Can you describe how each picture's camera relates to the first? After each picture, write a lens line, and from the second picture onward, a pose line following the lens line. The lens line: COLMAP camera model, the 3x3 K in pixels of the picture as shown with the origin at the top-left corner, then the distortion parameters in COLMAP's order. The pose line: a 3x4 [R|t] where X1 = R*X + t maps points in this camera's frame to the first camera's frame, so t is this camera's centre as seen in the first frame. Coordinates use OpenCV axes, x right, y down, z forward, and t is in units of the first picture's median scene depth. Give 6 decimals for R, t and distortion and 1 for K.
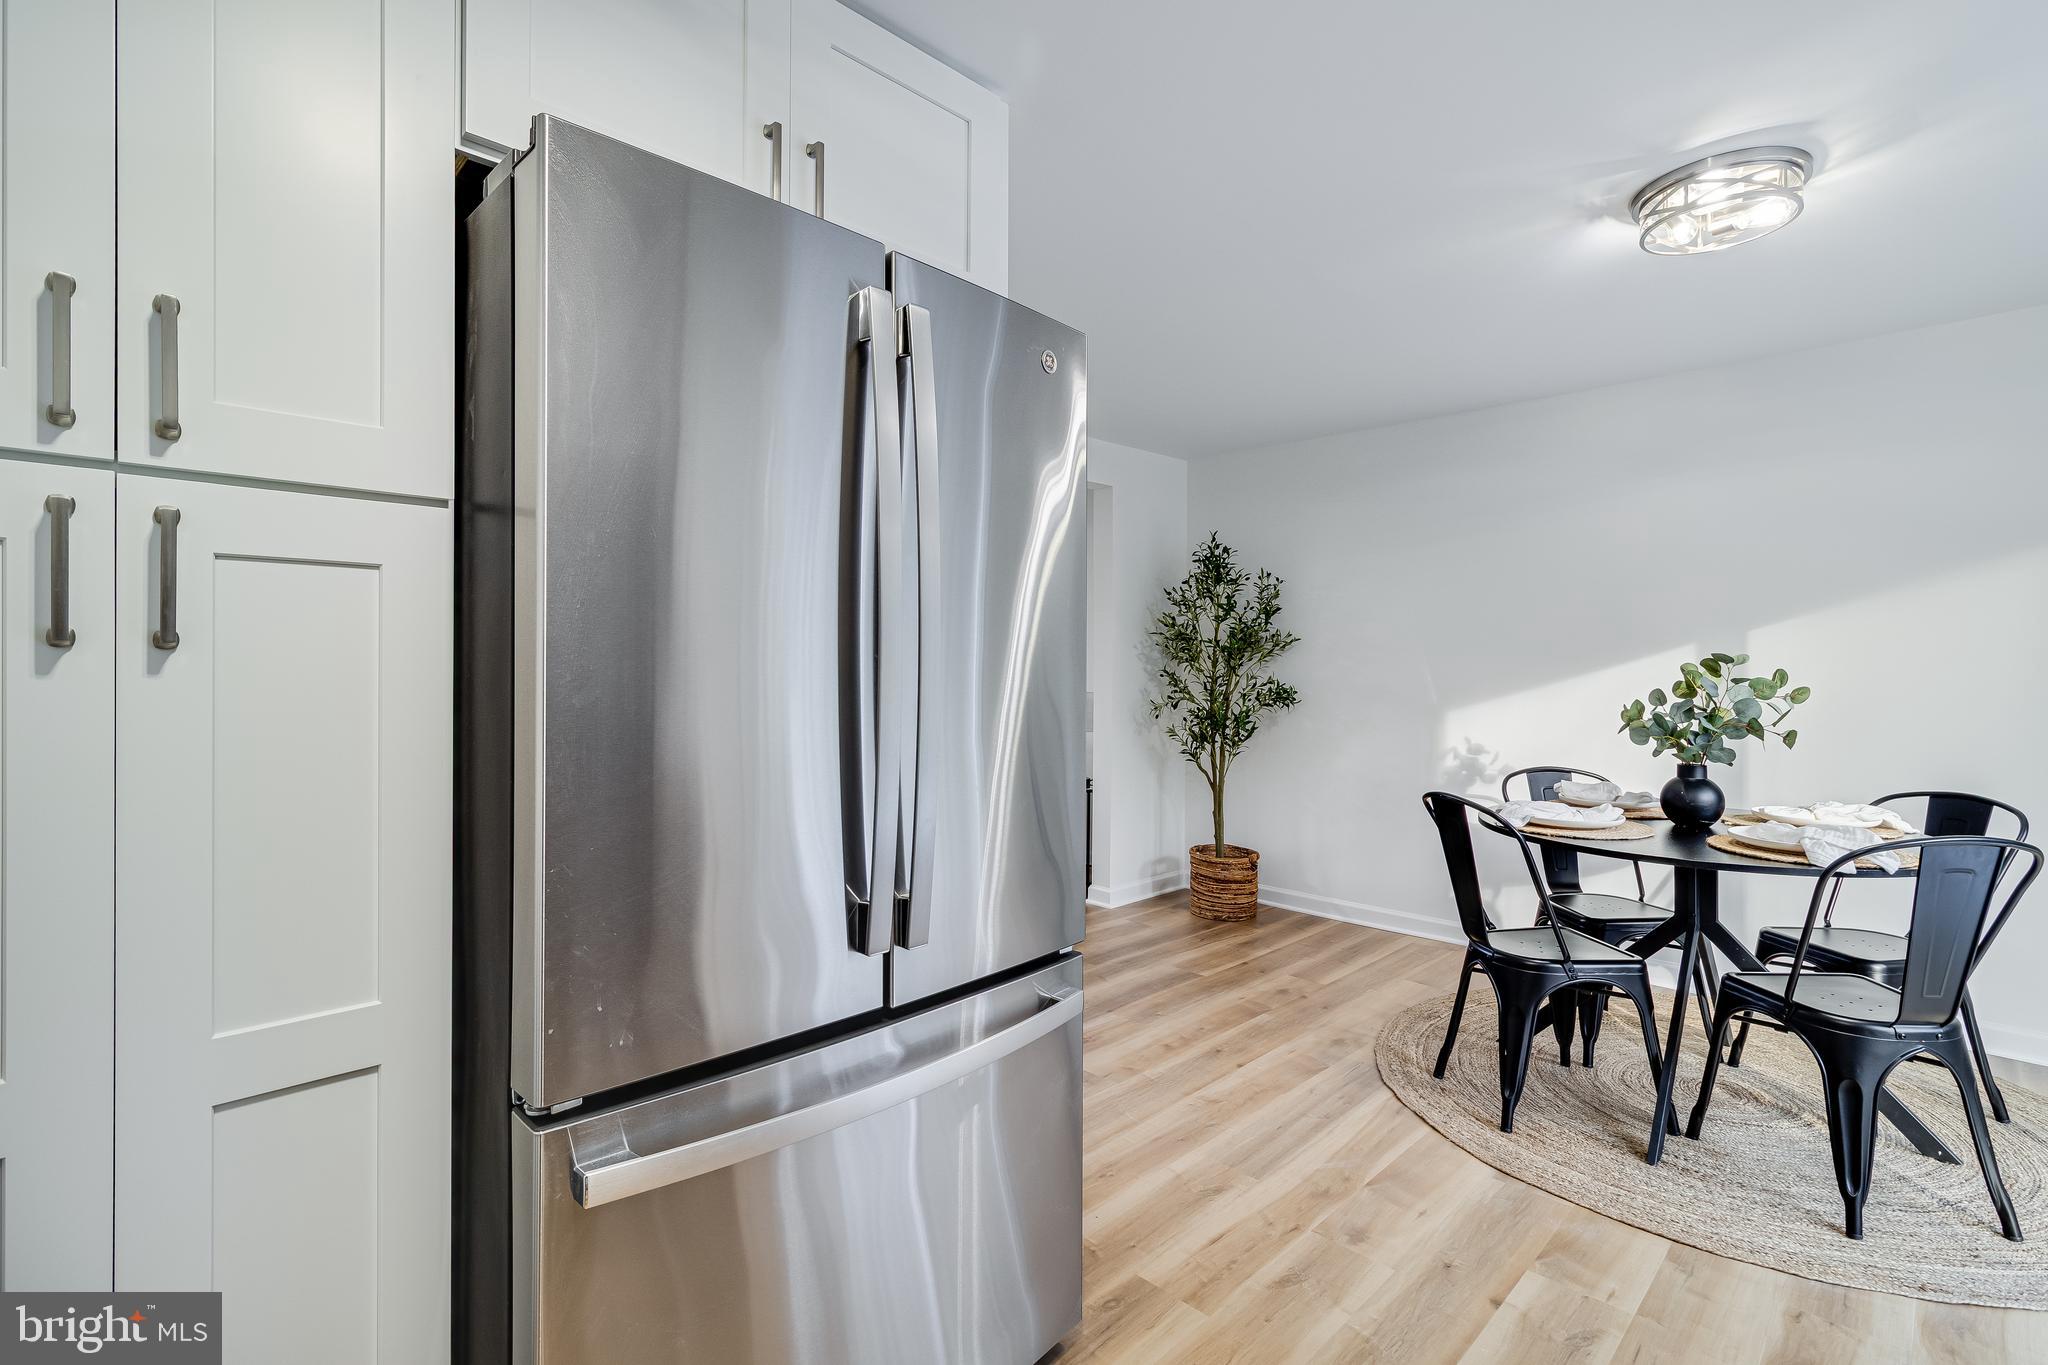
lens RADIAL K [[952.0, 0, 1033.7], [0, 952.0, 681.0], [0, 0, 1]] dist [0.000425, 0.000193]
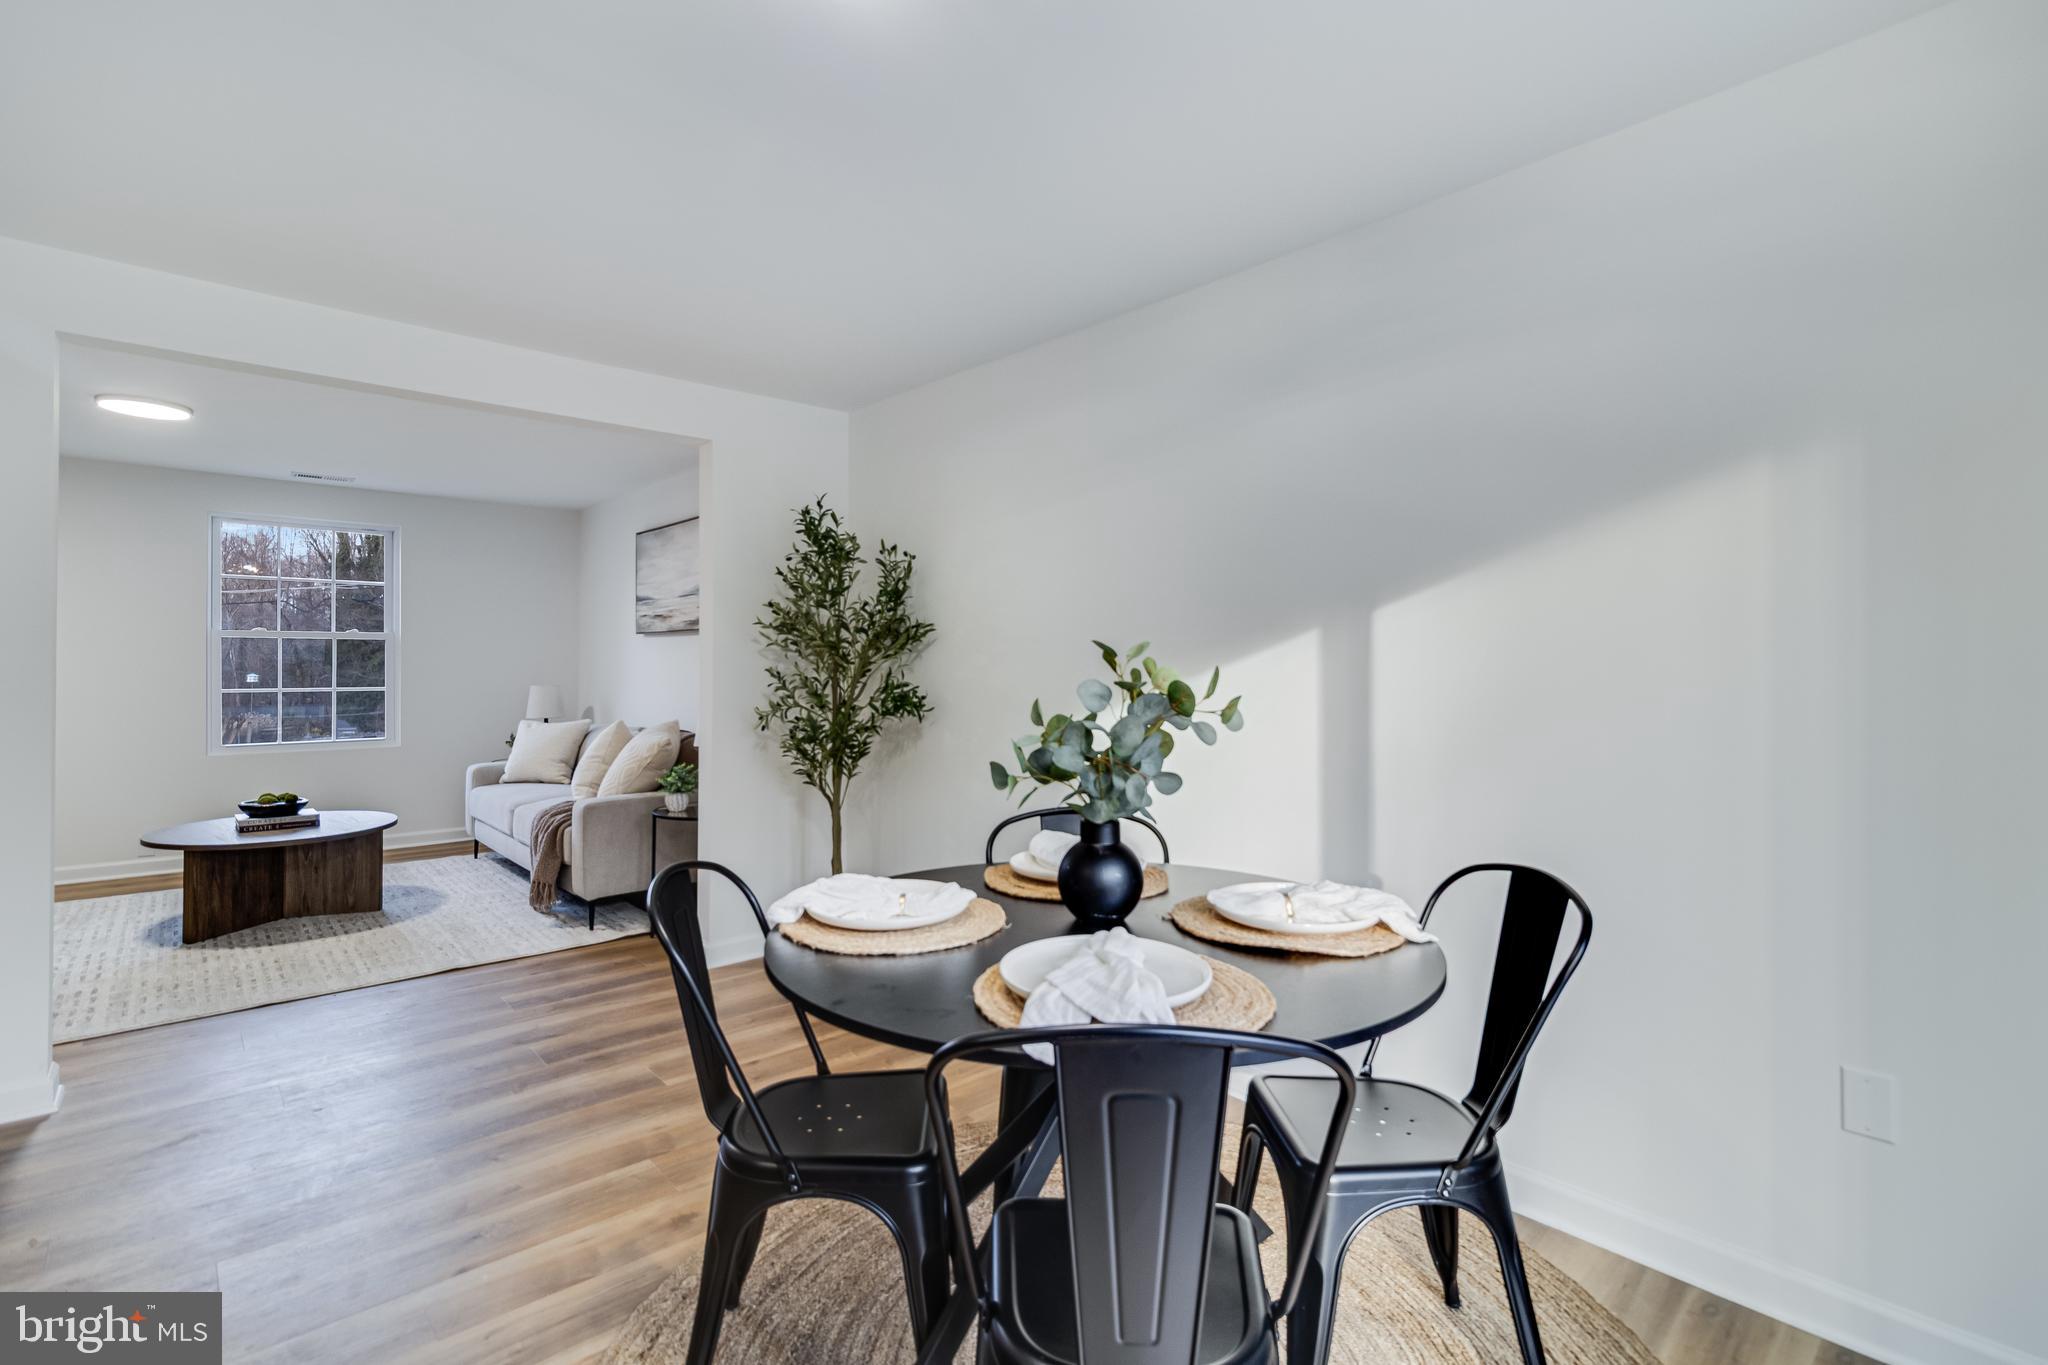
lens RADIAL K [[952.0, 0, 1012.9], [0, 952.0, 674.4], [0, 0, 1]] dist [0.000425, 0.000193]
pose [[0.998587, -0.005927, -0.052803, 0.464388], [0.005737, 0.999977, -0.003743, -0.004441], [0.052824, 0.003435, 0.998598, 0.260864]]
